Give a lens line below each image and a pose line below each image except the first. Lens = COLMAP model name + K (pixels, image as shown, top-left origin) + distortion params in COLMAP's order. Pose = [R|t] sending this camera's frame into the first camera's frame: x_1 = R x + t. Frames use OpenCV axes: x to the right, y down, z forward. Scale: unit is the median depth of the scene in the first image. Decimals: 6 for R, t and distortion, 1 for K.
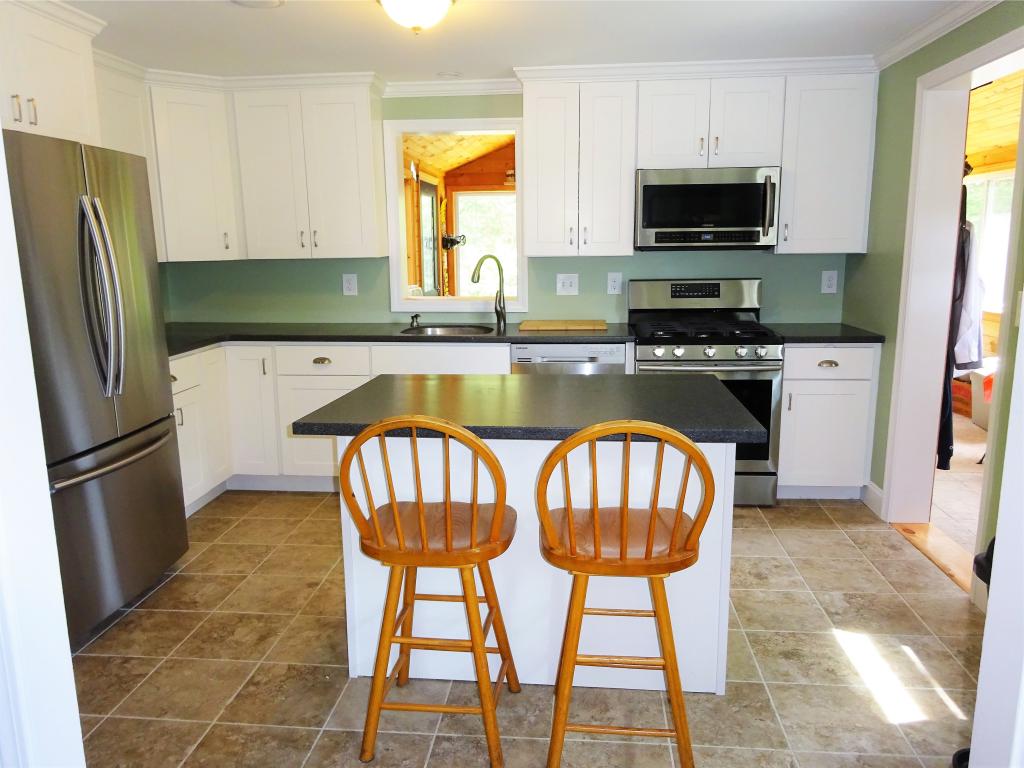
lens RADIAL K [[759.6, 0, 513.3], [0, 759.6, 385.2], [0, 0, 1]] dist [0.013786, -0.004220]
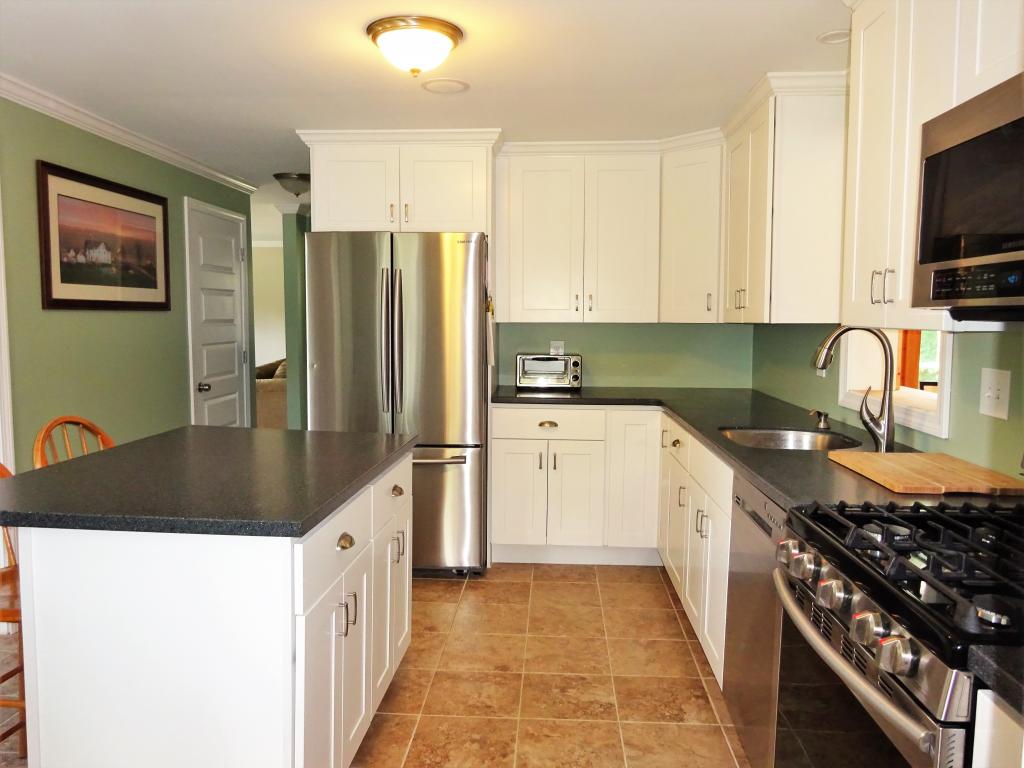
lens RADIAL K [[759.6, 0, 514.5], [0, 759.6, 383.0], [0, 0, 1]] dist [0.013786, -0.004220]
pose [[0.047783, 0.099938, -0.993846, 0.614446], [-0.192646, 0.977224, 0.089004, -0.148837], [0.980104, 0.187207, 0.065947, 0.833406]]
